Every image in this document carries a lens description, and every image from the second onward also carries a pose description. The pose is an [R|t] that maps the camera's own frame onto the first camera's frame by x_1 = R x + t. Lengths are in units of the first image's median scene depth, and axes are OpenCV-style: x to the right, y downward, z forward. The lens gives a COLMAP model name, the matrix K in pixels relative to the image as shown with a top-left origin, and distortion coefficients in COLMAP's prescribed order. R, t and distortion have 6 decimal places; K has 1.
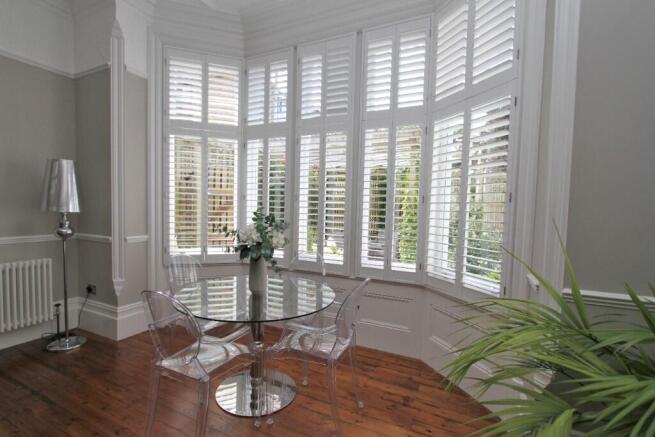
lens RADIAL K [[303.9, 0, 311.4], [0, 303.9, 225.5], [0, 0, 1]] dist [-0.014452, 0.000517]
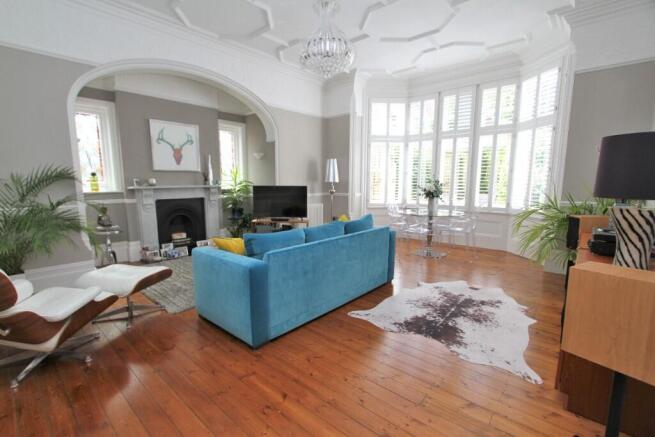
lens RADIAL K [[303.9, 0, 311.4], [0, 303.9, 225.5], [0, 0, 1]] dist [-0.014452, 0.000517]
pose [[0.960393, 0.014873, -0.278251, -0.288599], [0.006779, 0.997032, 0.076694, 0.091974], [0.278566, -0.075543, 0.957442, -1.114450]]
